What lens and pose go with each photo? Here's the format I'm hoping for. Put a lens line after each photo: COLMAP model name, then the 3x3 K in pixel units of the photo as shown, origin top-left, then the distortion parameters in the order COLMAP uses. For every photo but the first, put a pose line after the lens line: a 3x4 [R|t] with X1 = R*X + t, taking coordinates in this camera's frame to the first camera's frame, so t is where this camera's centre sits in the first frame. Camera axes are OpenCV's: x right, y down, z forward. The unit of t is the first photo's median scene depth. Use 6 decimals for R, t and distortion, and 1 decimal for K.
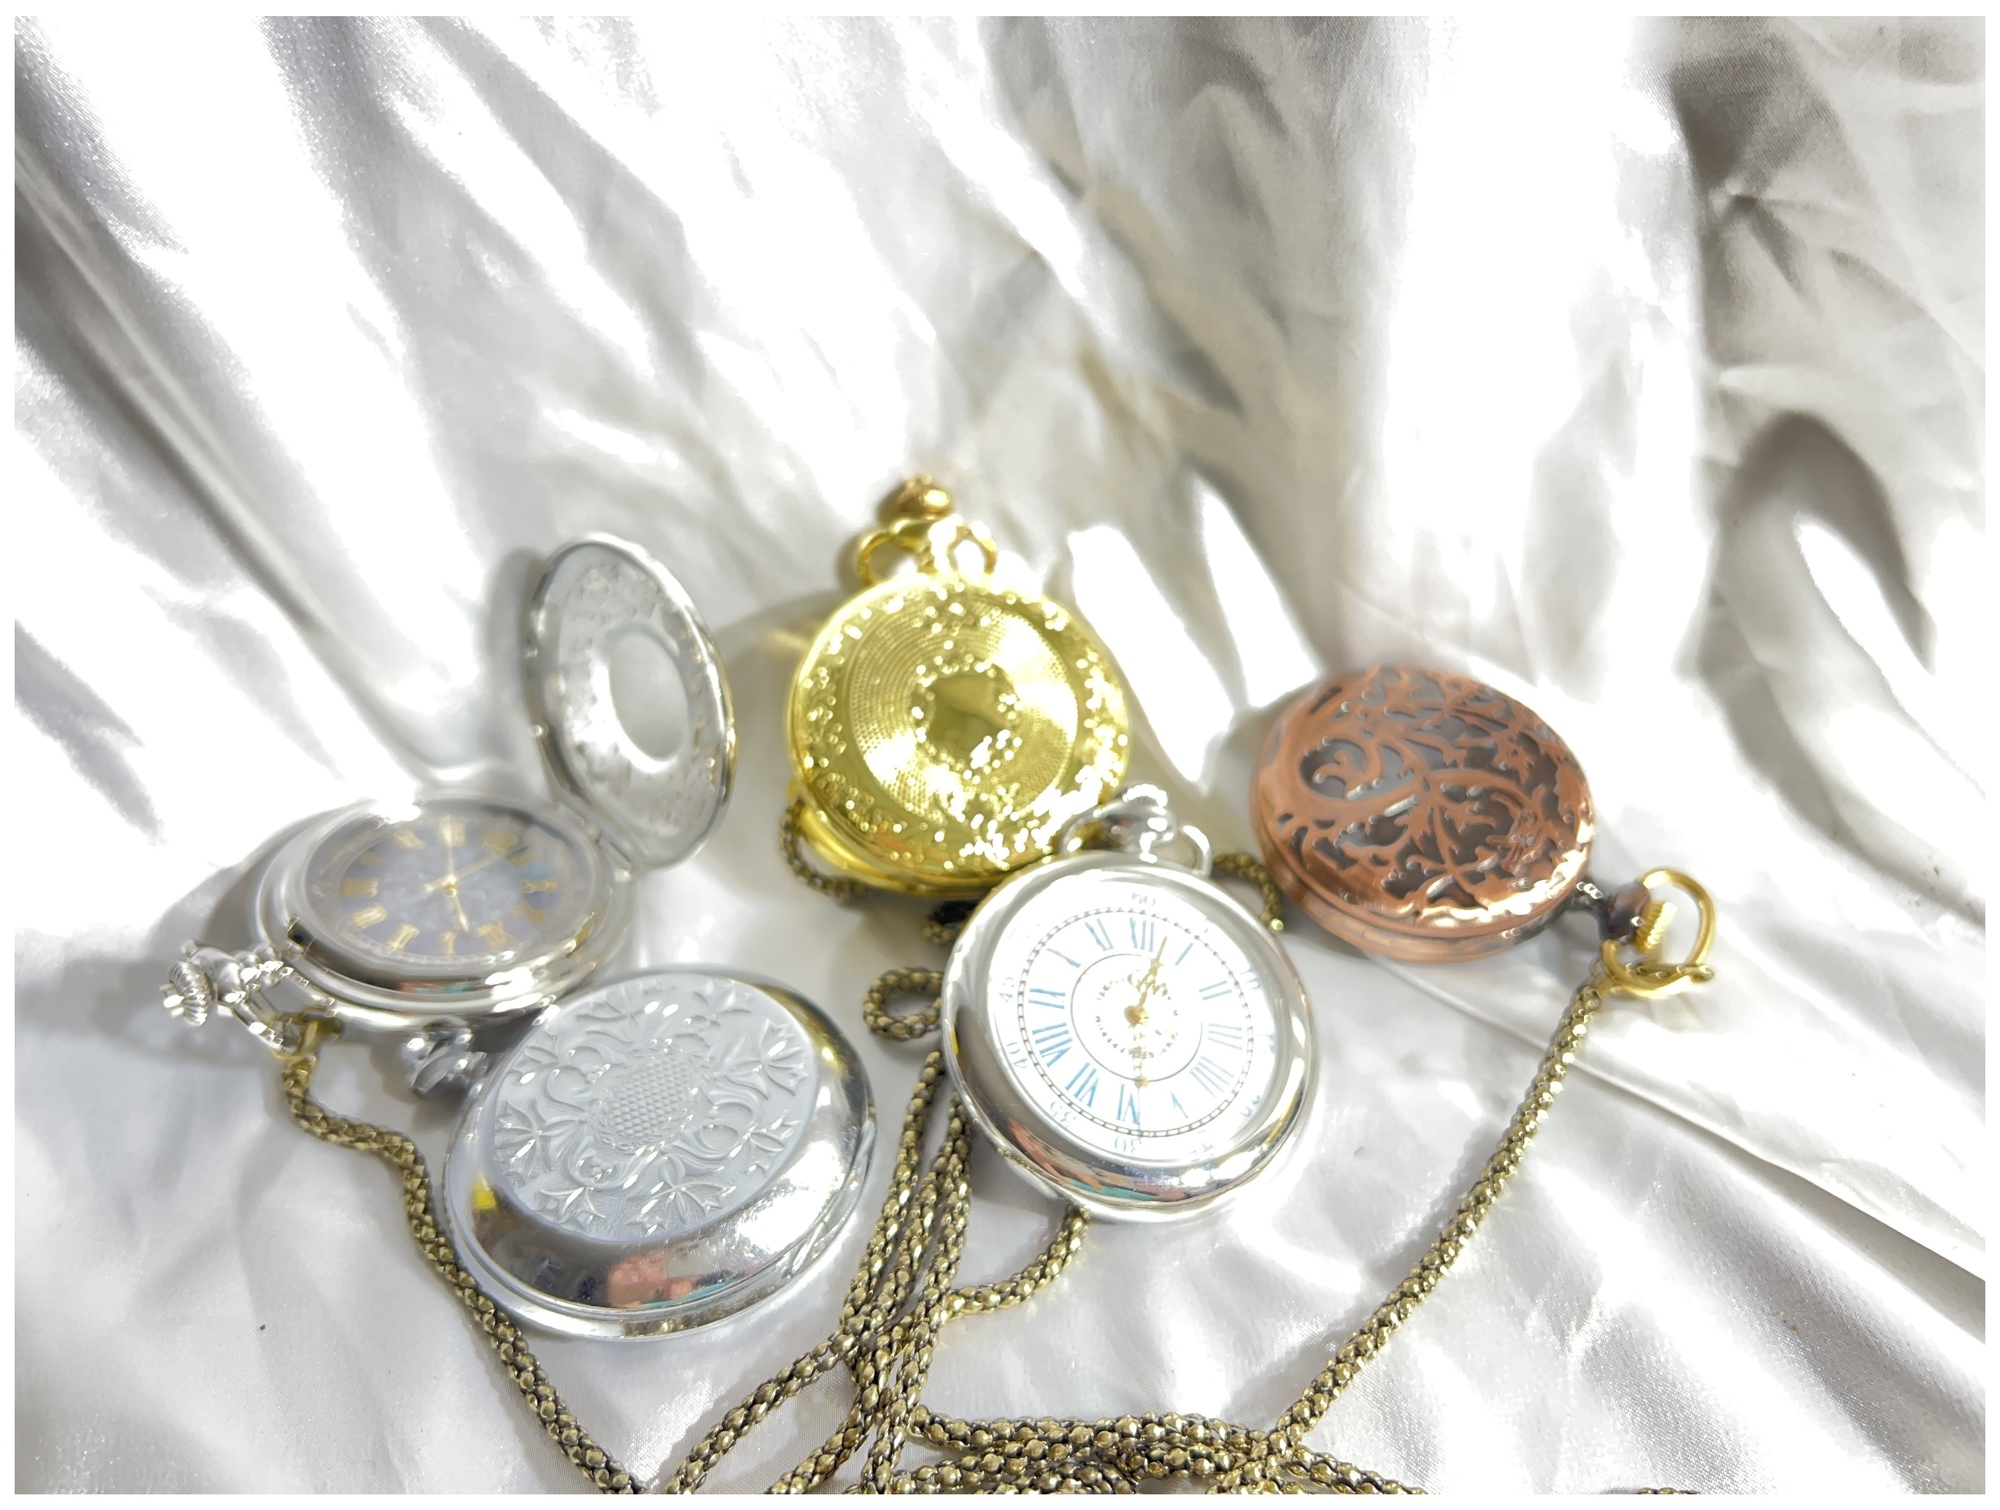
lens RADIAL K [[1563.9, 0, 1010.1], [0, 1563.9, 760.0], [0, 0, 1]] dist [0.052796, -0.081340]
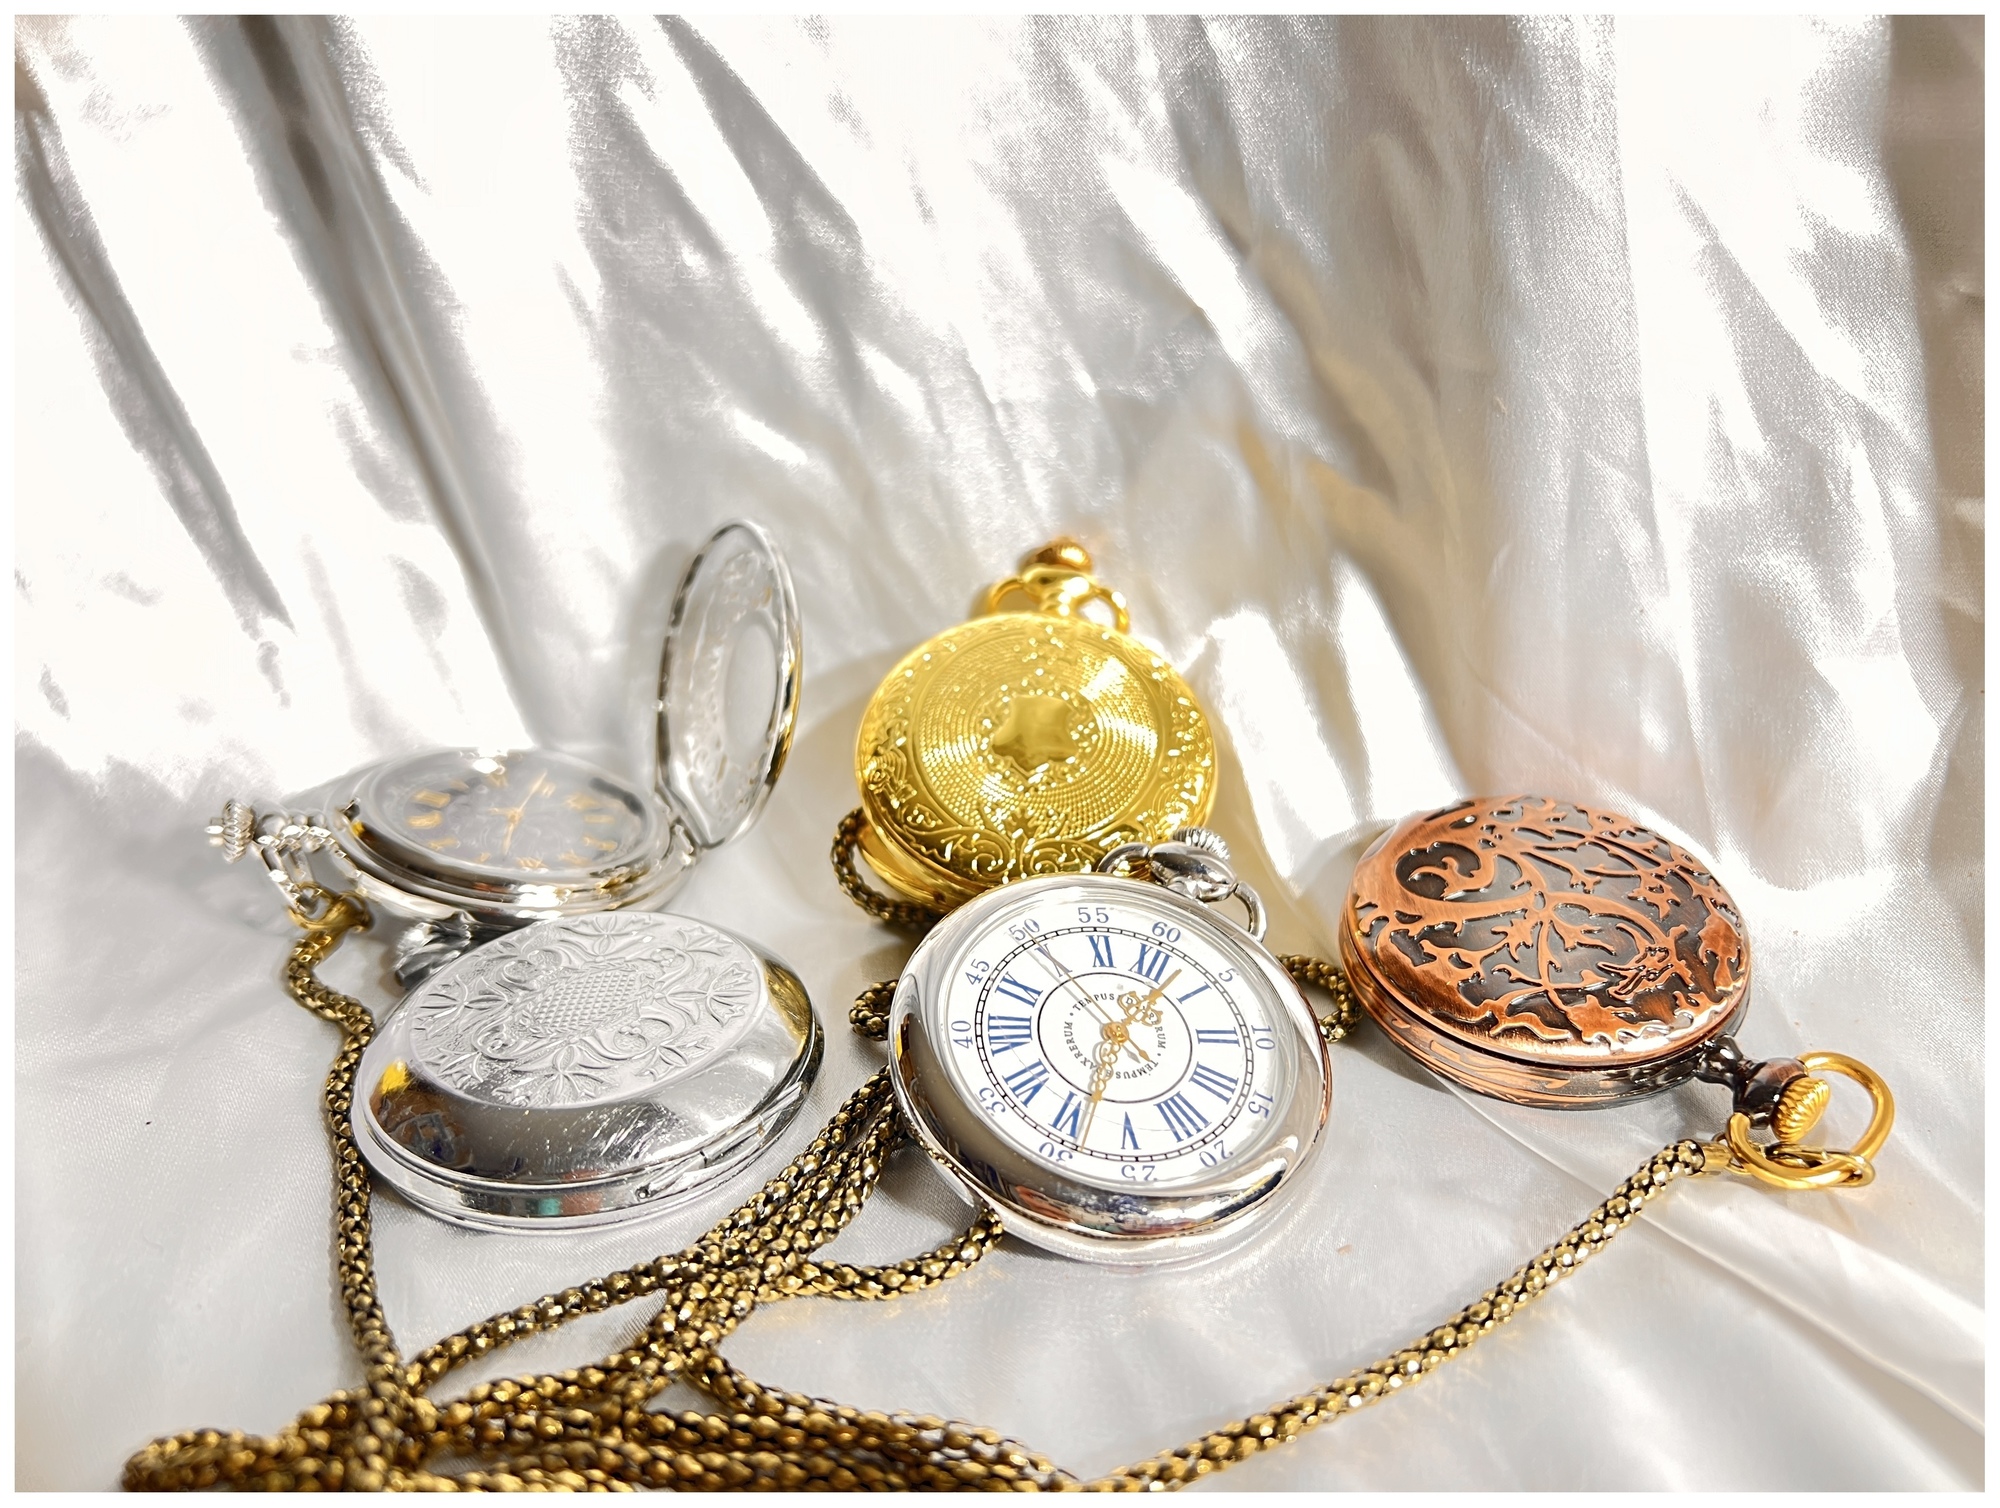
lens RADIAL K [[1563.9, 0, 1010.1], [0, 1563.9, 759.0], [0, 0, 1]] dist [0.052796, -0.081340]
pose [[0.950442, 0.148503, -0.273142, 0.221195], [-0.217501, 0.945365, -0.242853, 0.222201], [0.222154, 0.290227, 0.930815, 0.119097]]
